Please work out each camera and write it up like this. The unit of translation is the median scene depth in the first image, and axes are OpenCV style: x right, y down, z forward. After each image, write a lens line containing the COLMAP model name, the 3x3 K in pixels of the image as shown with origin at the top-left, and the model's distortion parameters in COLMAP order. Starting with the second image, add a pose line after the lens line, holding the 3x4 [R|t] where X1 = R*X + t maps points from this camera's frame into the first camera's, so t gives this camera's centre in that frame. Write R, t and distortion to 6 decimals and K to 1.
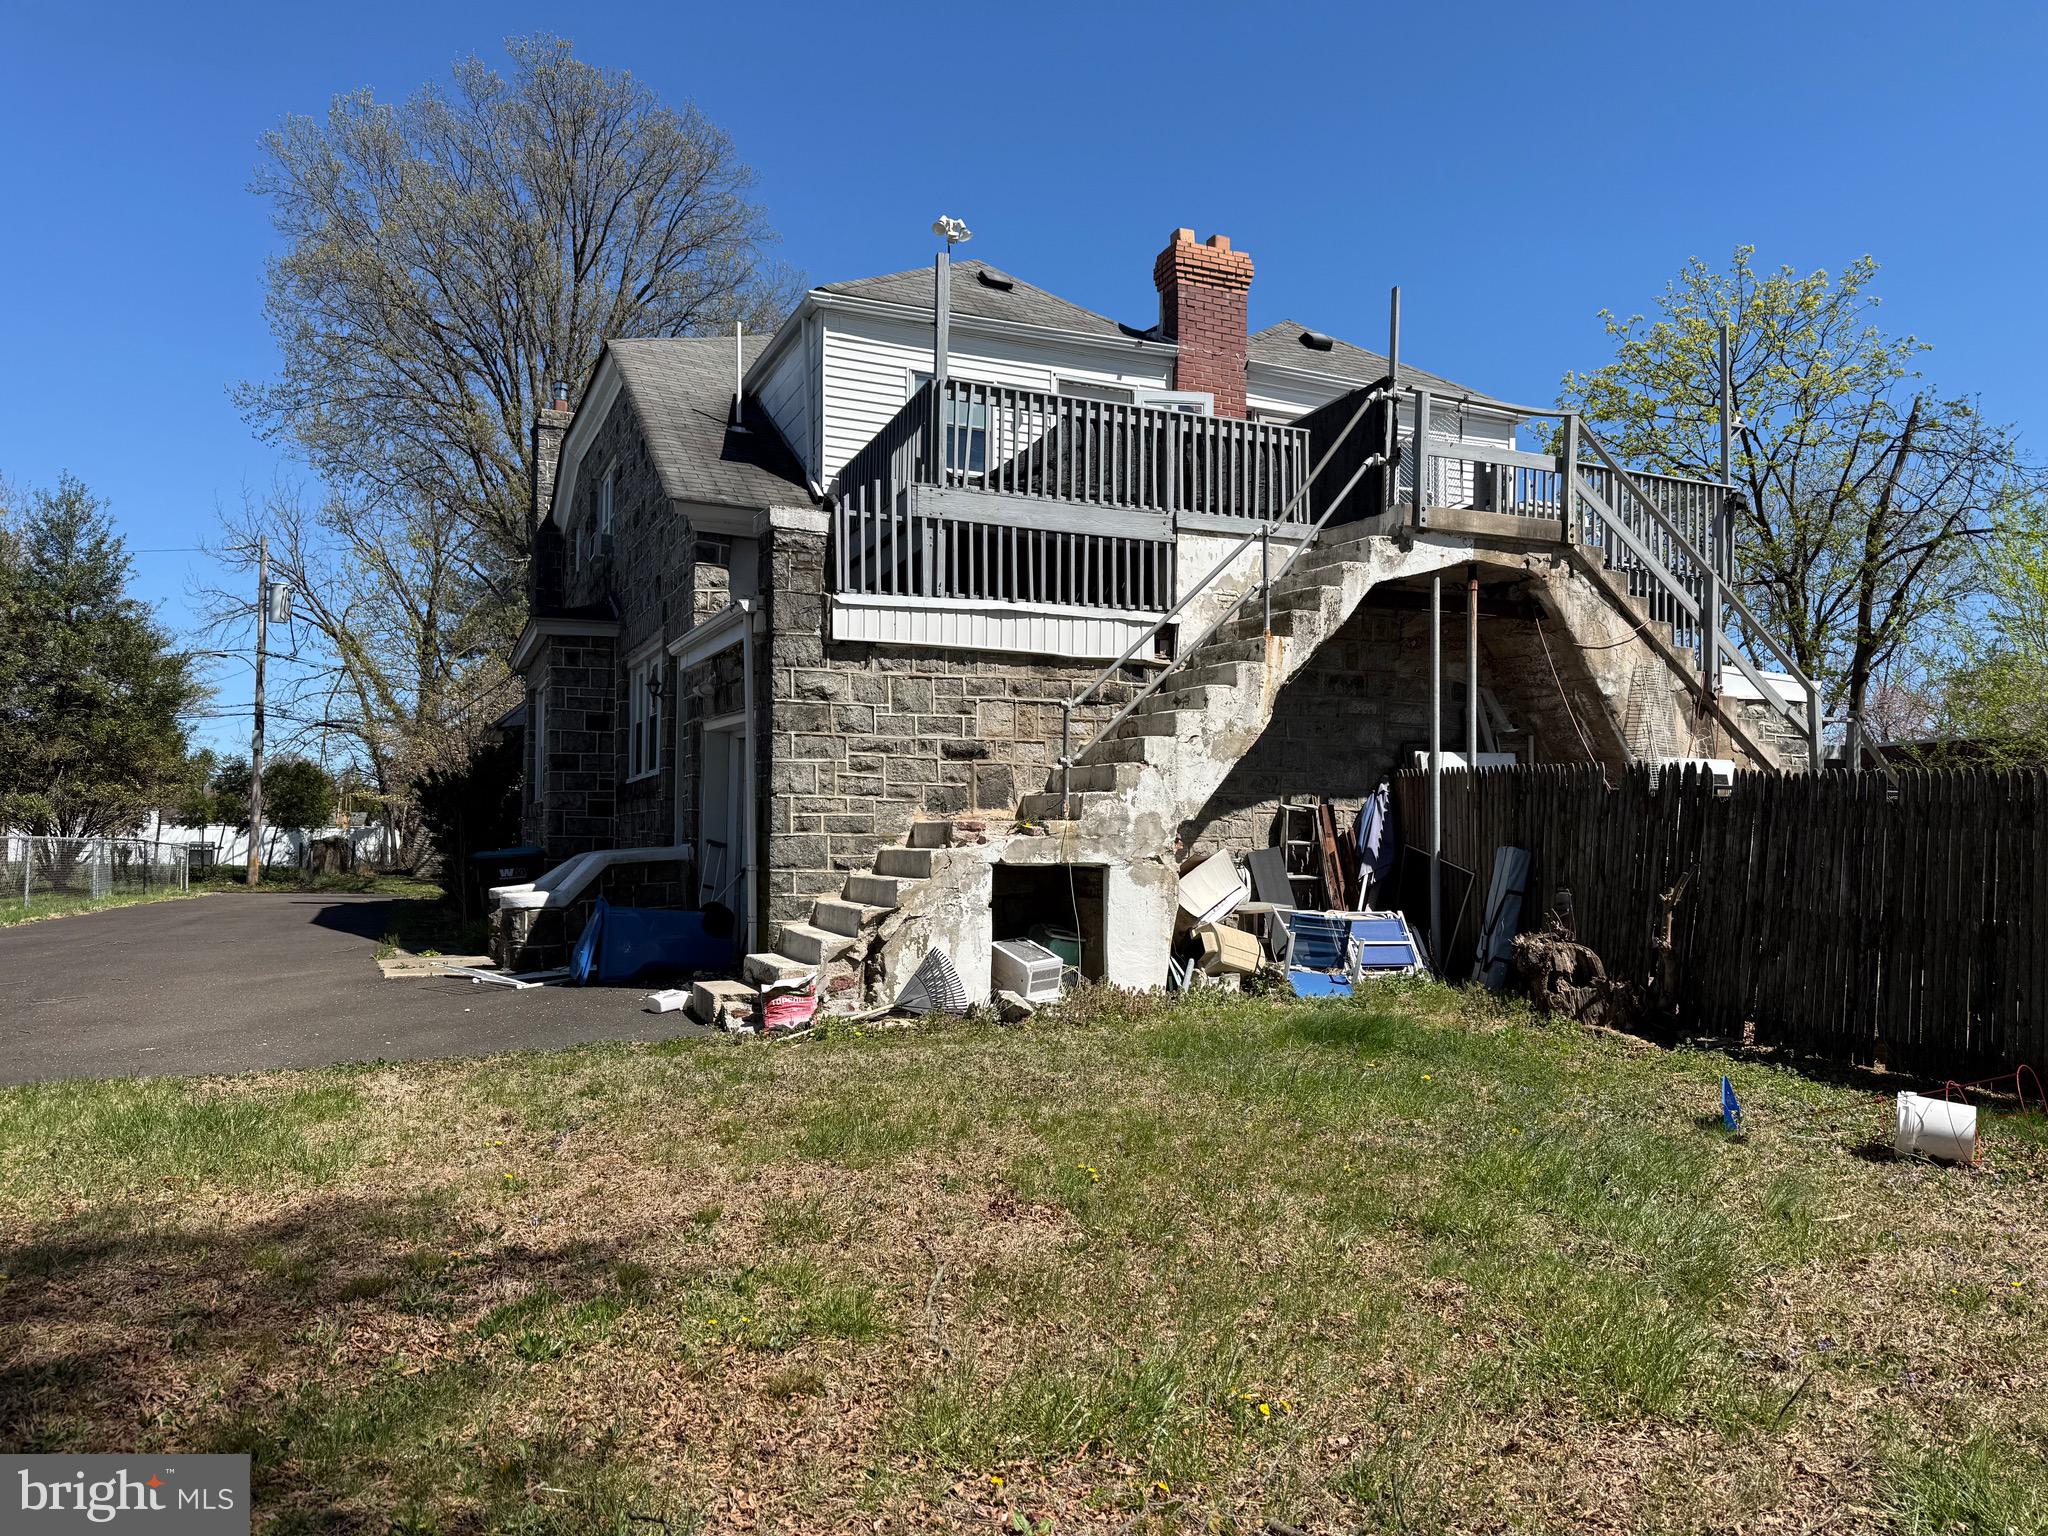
lens RADIAL K [[1446.0, 0, 1013.5], [0, 1446.0, 751.2], [0, 0, 1]] dist [0.072656, -0.097530]
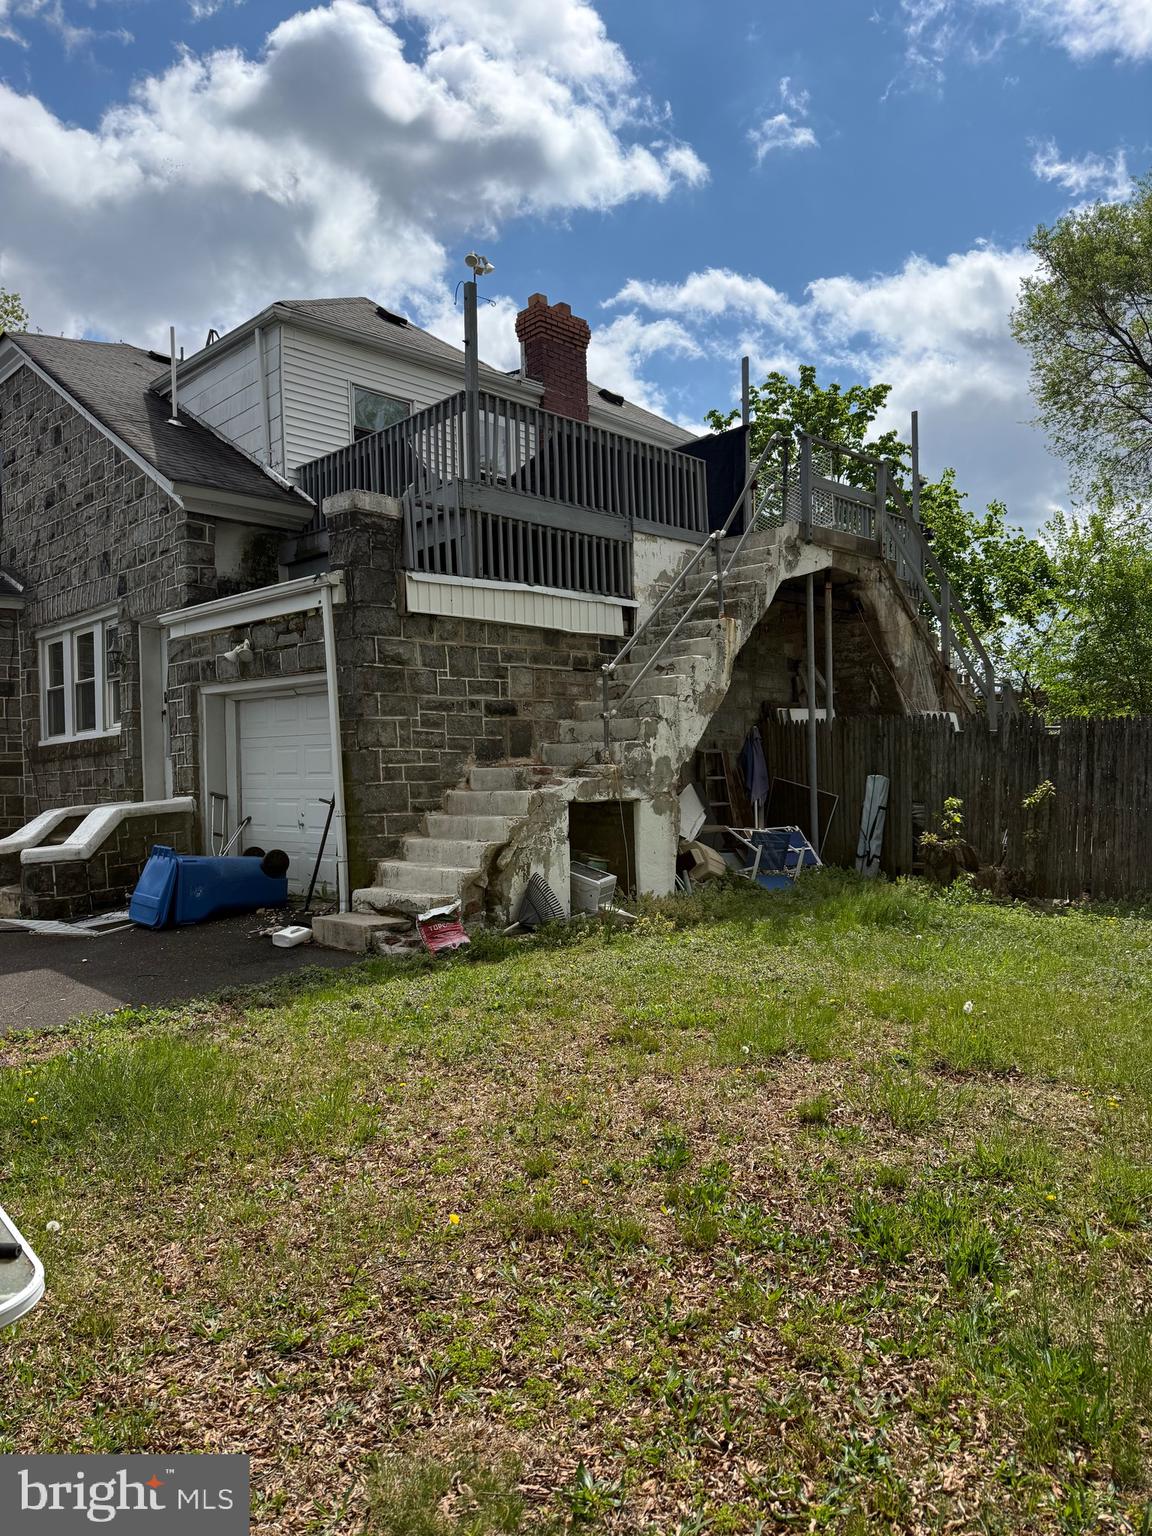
lens RADIAL K [[1084.5, 0, 576.5], [0, 1084.5, 769.0], [0, 0, 1]] dist [0.072656, -0.097530]
pose [[0.931637, -0.027519, 0.362347, -0.300395], [0.010008, 0.998693, 0.050114, 0.004715], [-0.363252, -0.043062, 0.930695, 0.138296]]
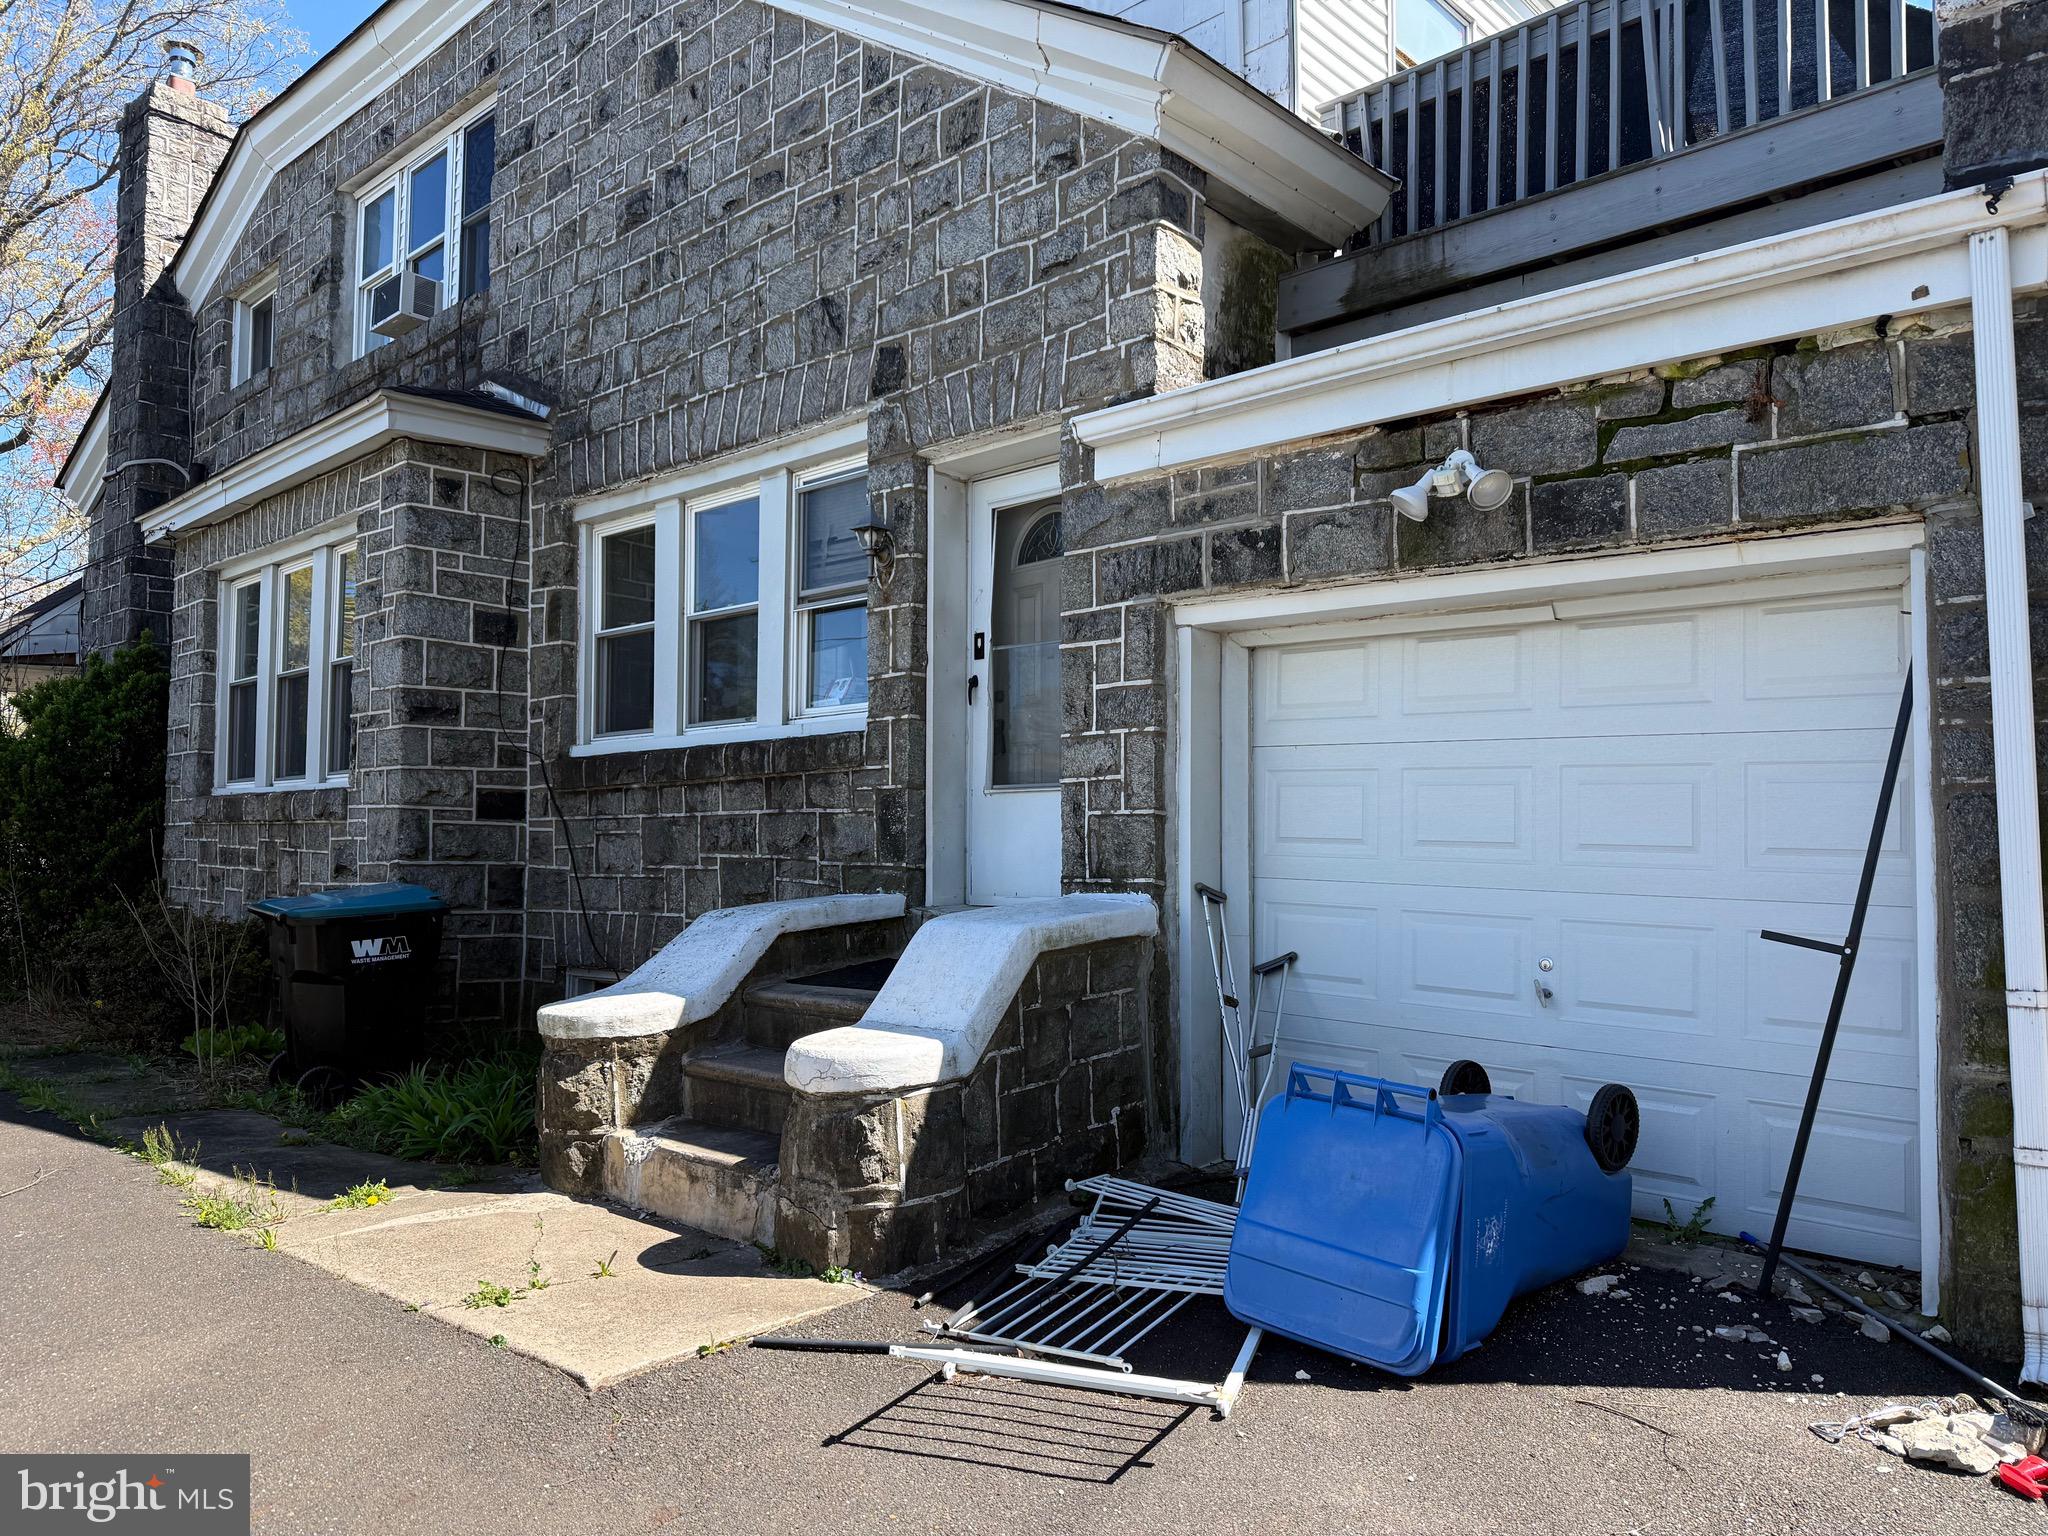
lens RADIAL K [[1446.0, 0, 1034.1], [0, 1446.0, 784.0], [0, 0, 1]] dist [0.072656, -0.097530]
pose [[0.916935, 0.023815, 0.398325, -0.503952], [-0.030683, 0.999470, 0.010876, 0.034762], [-0.397855, -0.022195, 0.917180, 0.763862]]
